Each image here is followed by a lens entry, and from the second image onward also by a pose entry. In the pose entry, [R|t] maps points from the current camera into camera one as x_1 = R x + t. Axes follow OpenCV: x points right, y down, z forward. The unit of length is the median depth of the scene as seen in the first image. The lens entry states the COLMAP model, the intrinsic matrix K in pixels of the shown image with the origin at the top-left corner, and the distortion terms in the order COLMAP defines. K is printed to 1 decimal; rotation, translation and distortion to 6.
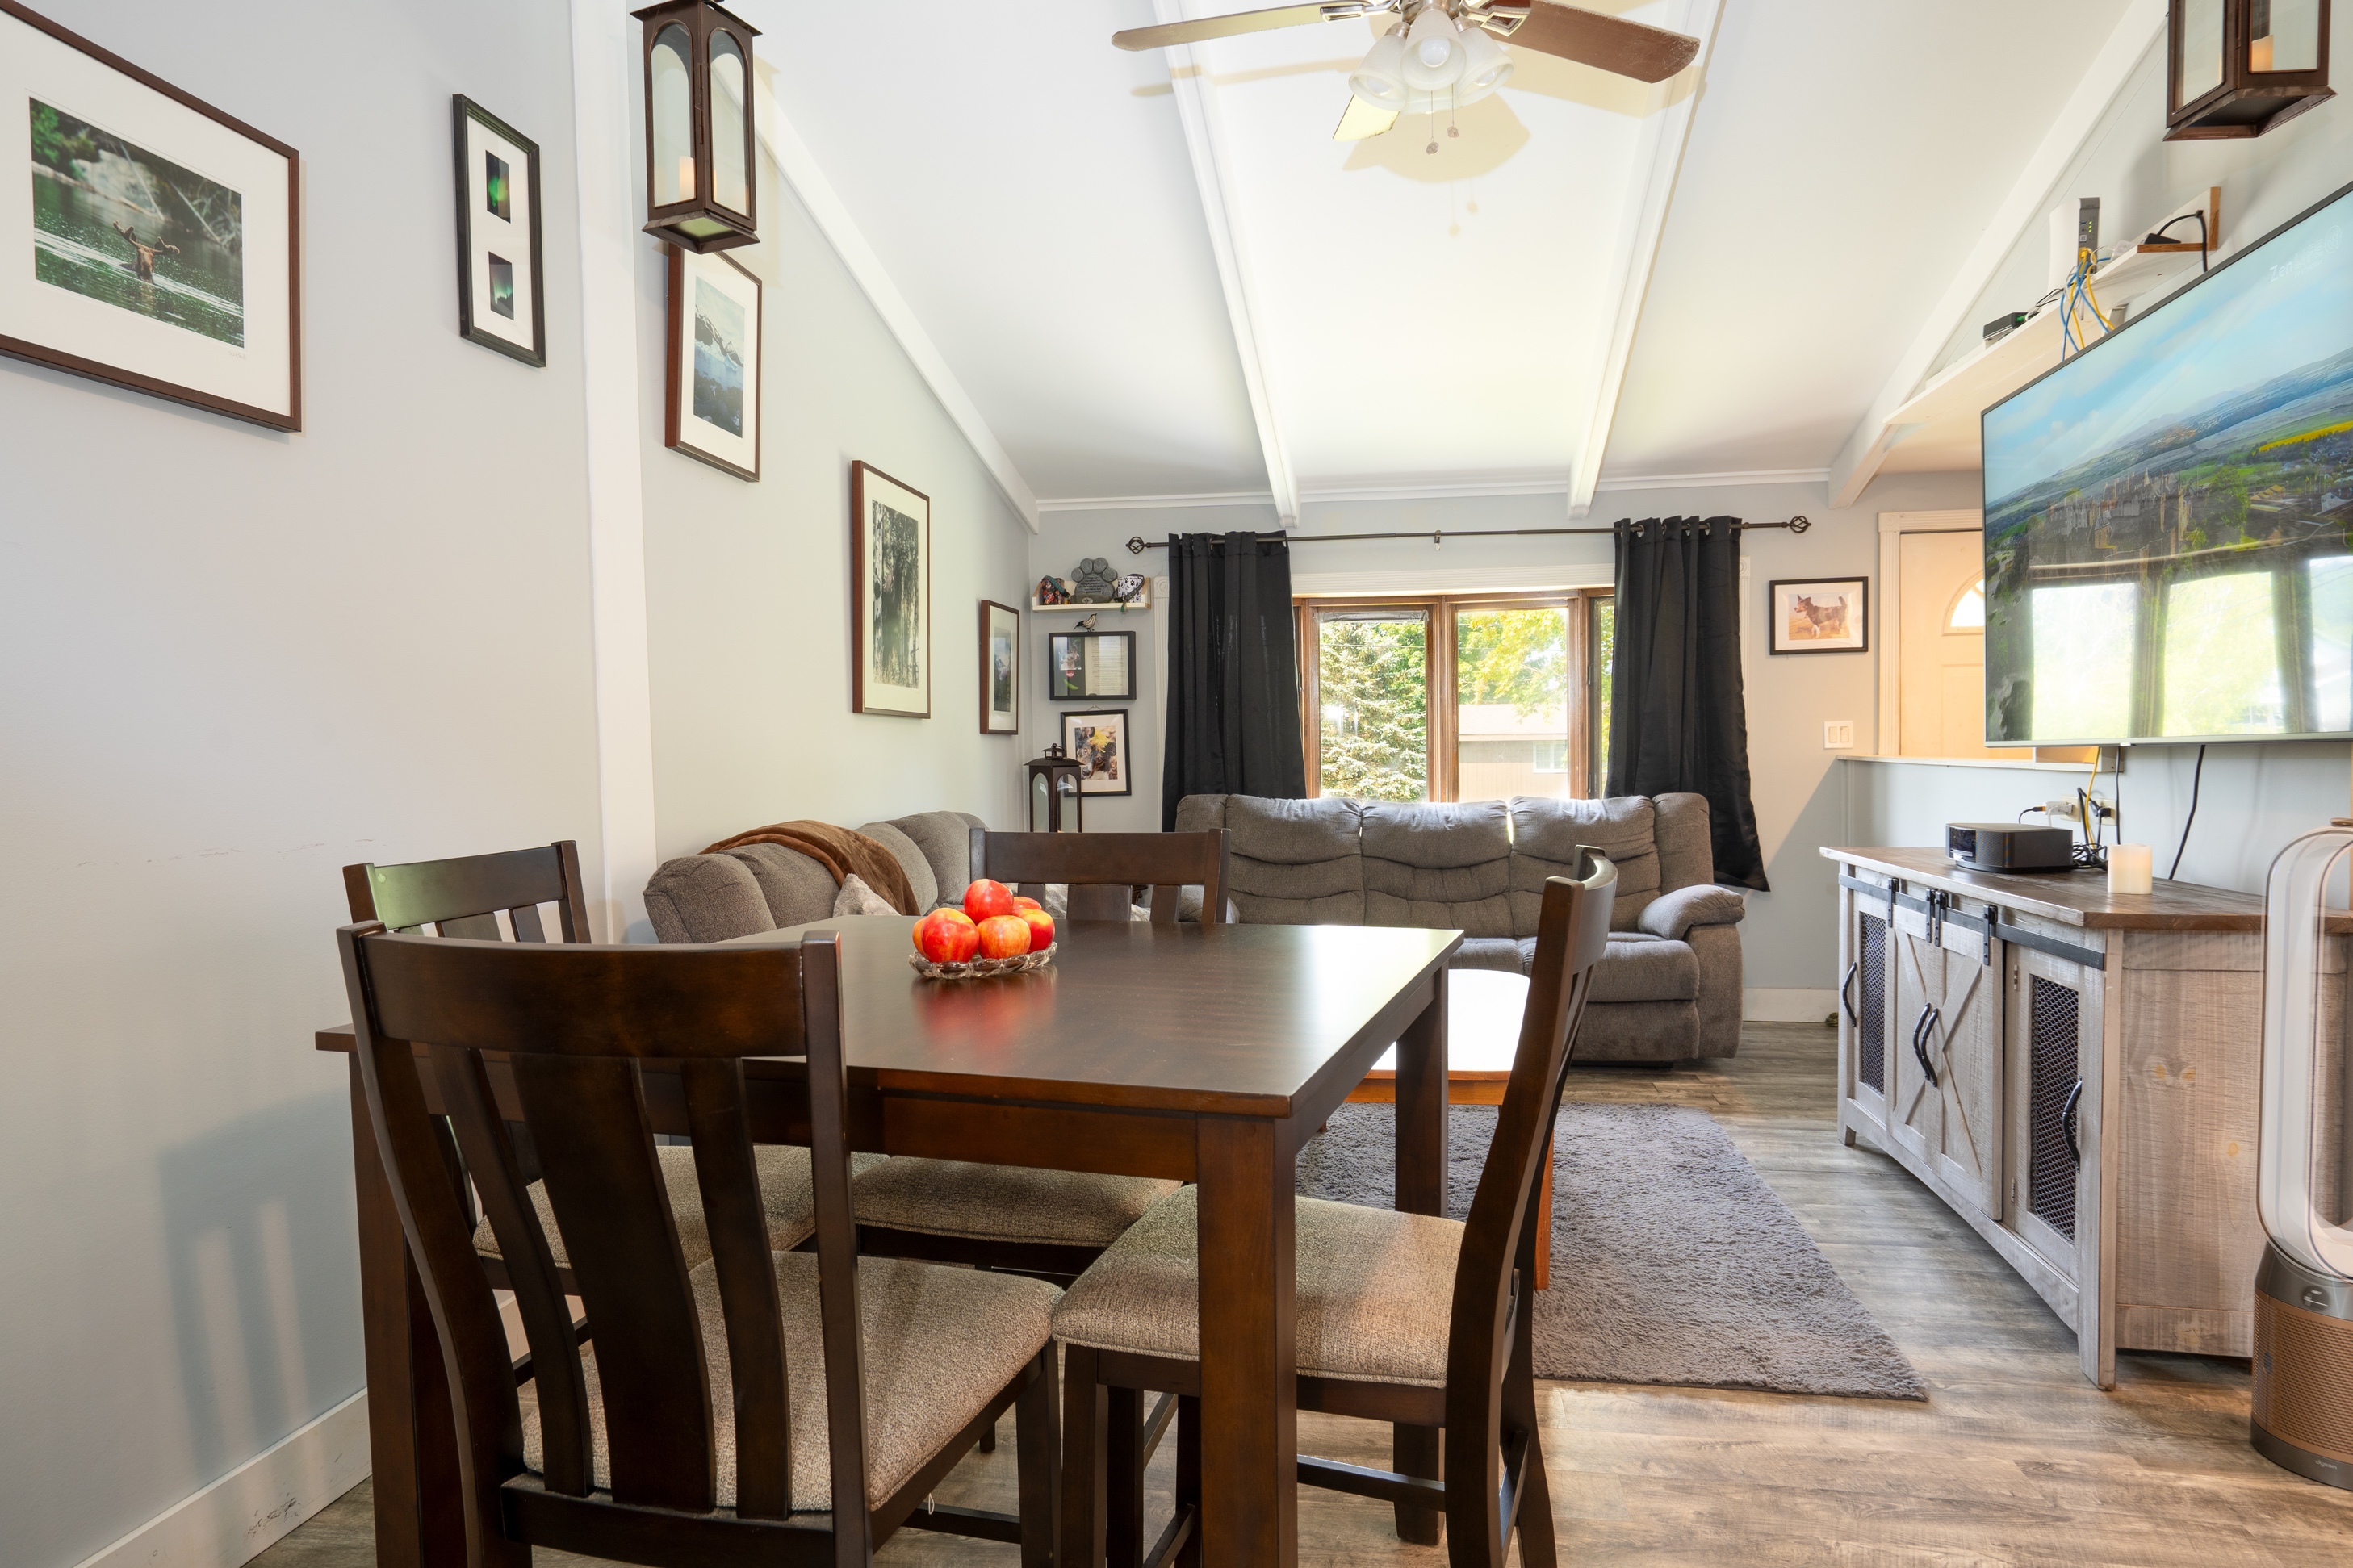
lens RADIAL K [[1449.9, 0, 1178.6], [0, 1449.9, 781.3], [0, 0, 1]] dist [-0.003730, 0.008498]
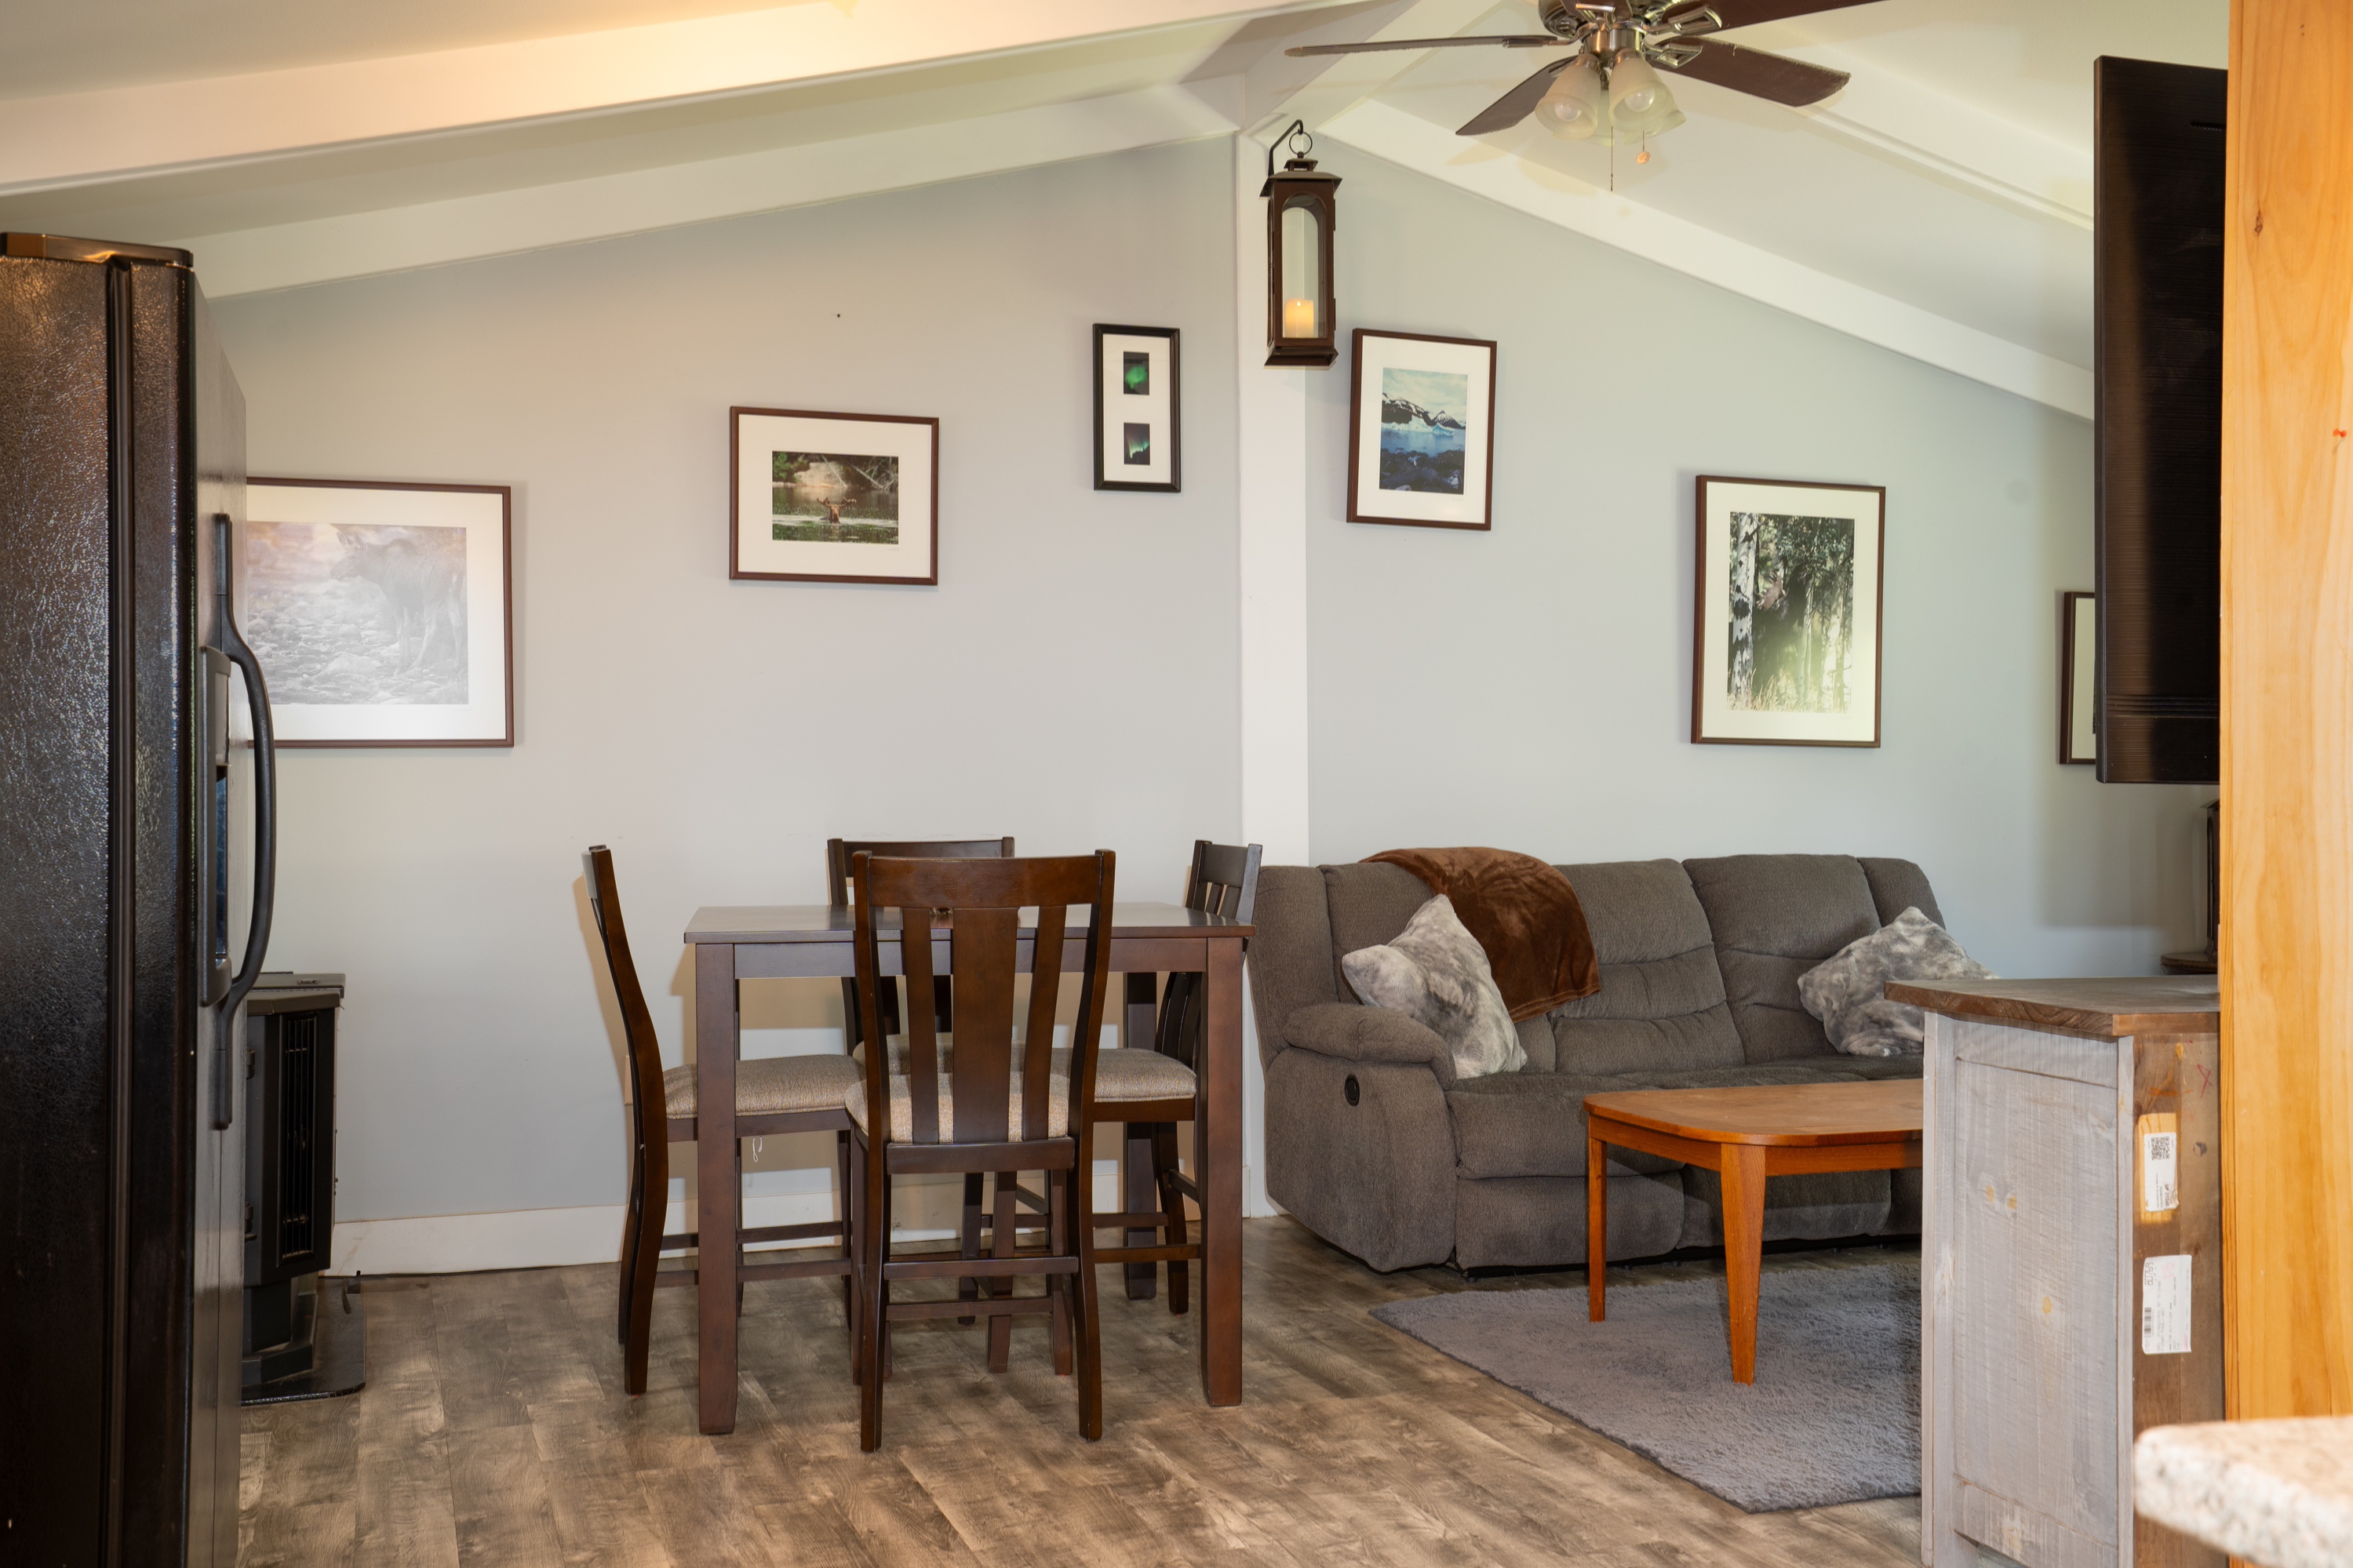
lens RADIAL K [[2336.7, 0, 1177.7], [0, 2336.7, 783.0], [0, 0, 1]] dist [0.004624, 0.000000]
pose [[0.467207, 0.007612, -0.884115, 1.625362], [-0.028251, 0.999581, -0.006323, -0.004470], [0.883696, 0.027931, 0.467227, -0.001241]]
